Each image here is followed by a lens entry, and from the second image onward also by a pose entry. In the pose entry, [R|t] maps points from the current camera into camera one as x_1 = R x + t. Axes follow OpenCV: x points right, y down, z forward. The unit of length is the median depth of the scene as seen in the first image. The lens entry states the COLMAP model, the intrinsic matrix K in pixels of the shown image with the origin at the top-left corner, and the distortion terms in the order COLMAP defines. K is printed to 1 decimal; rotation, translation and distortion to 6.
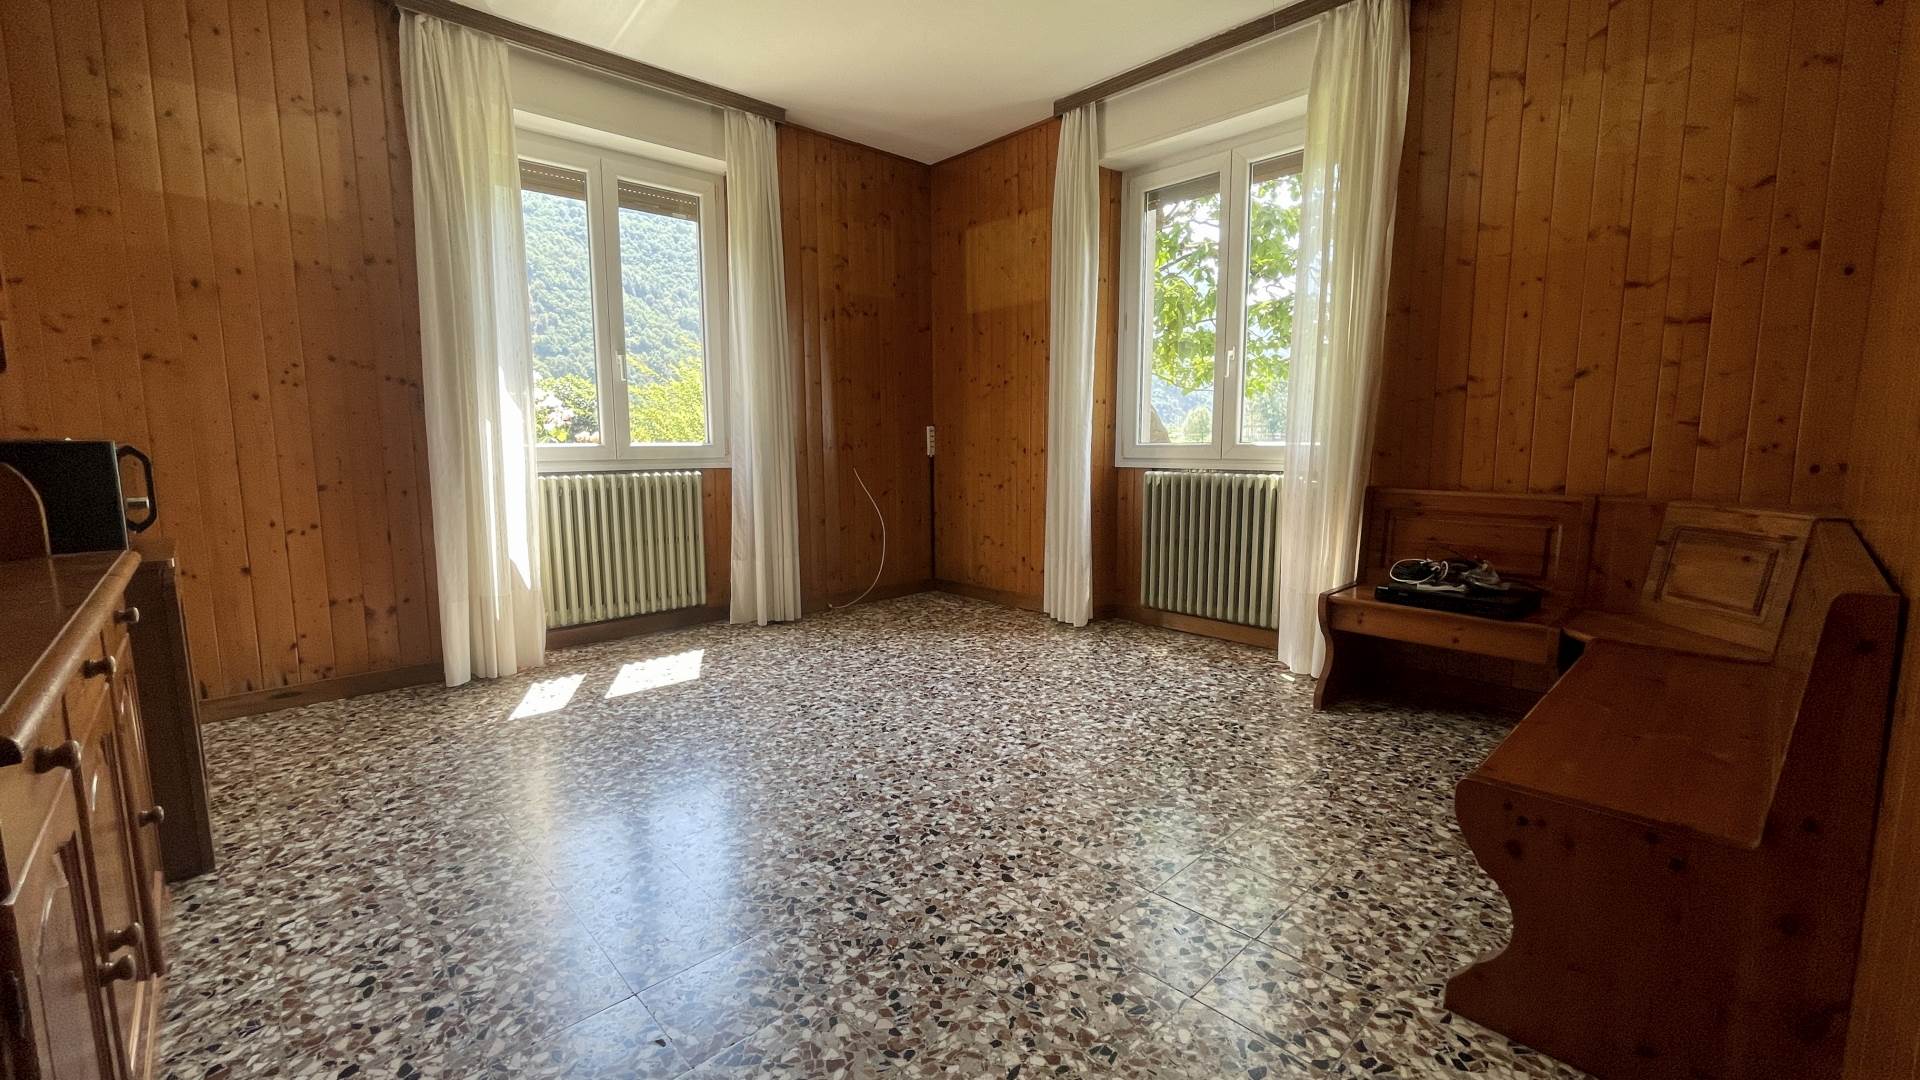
lens RADIAL K [[781.2, 0, 955.2], [0, 781.2, 537.6], [0, 0, 1]] dist [0.004403, -0.002997]
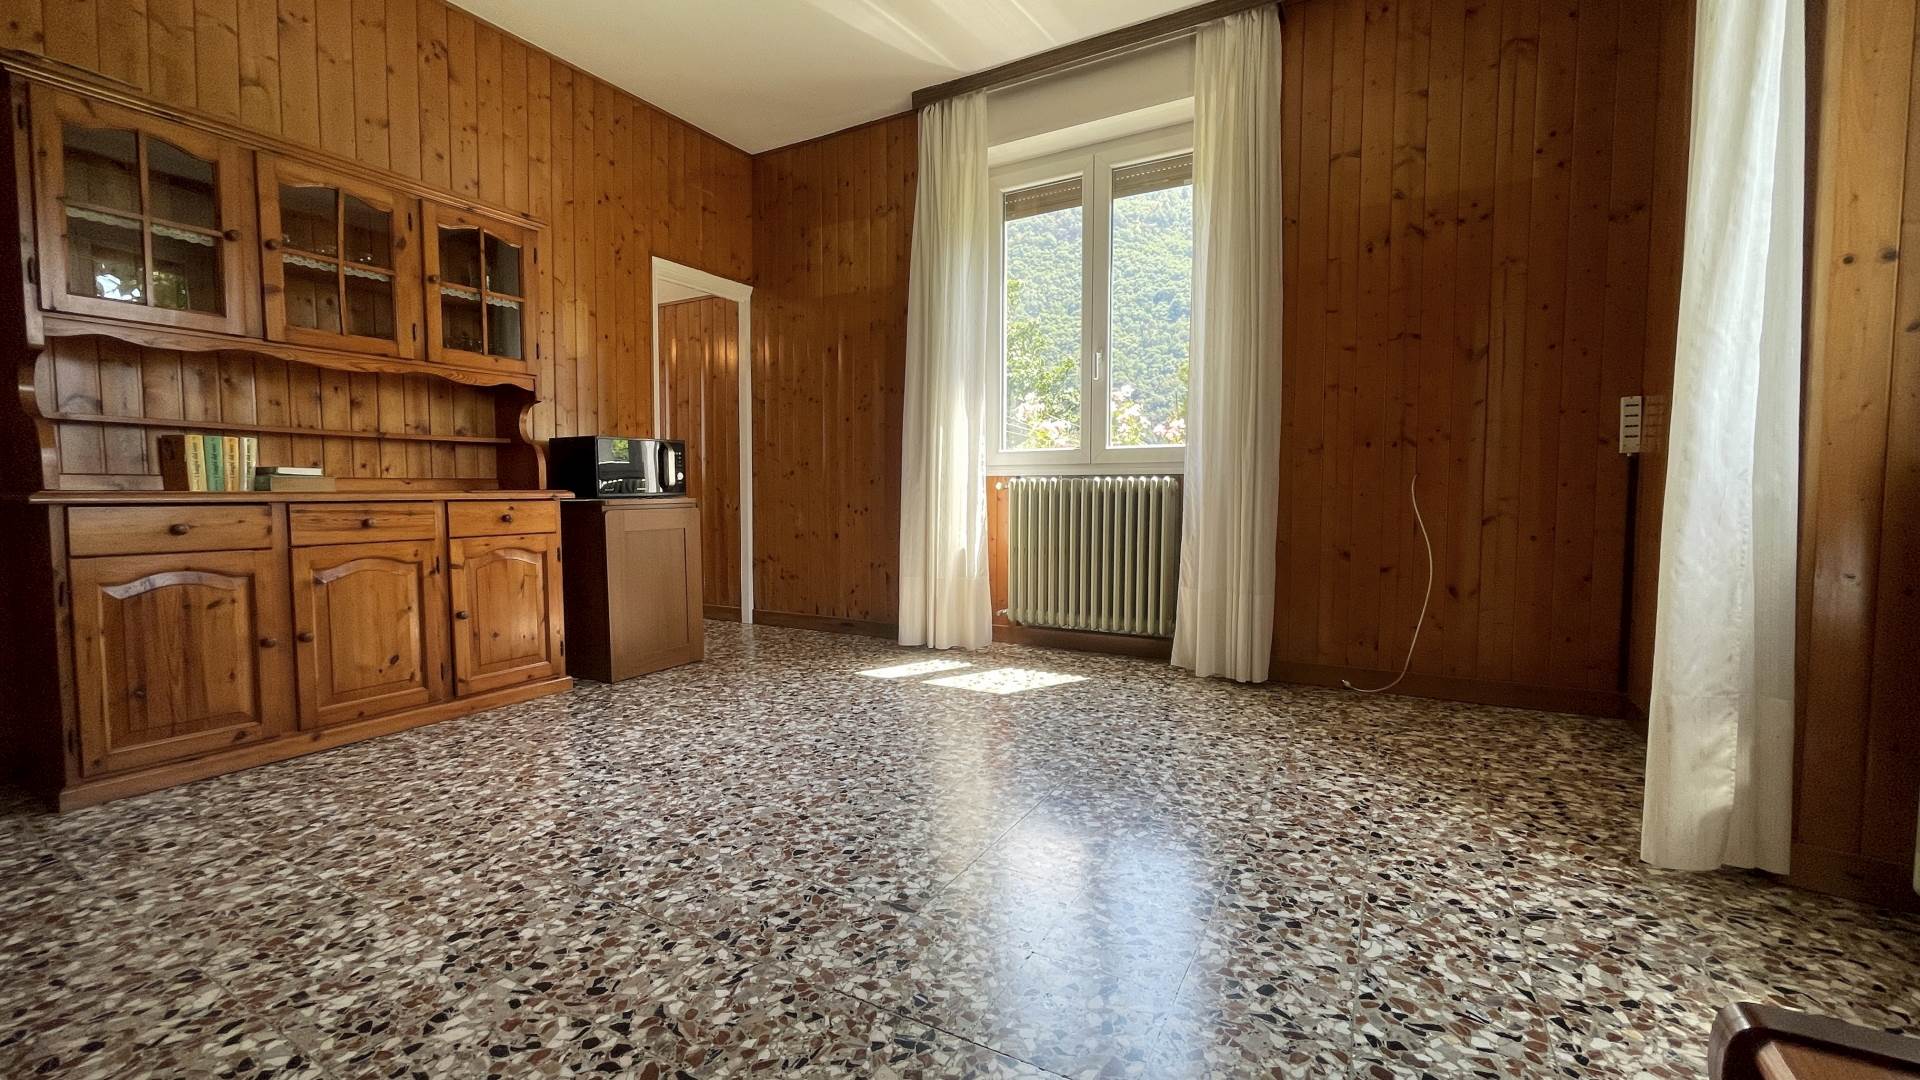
lens RADIAL K [[781.2, 0, 954.2], [0, 781.2, 535.3], [0, 0, 1]] dist [0.004403, -0.002997]
pose [[0.287193, 0.055618, -0.956257, 0.643201], [-0.122725, 0.992222, 0.020851, -0.018094], [0.949978, 0.111369, 0.291784, 0.845043]]
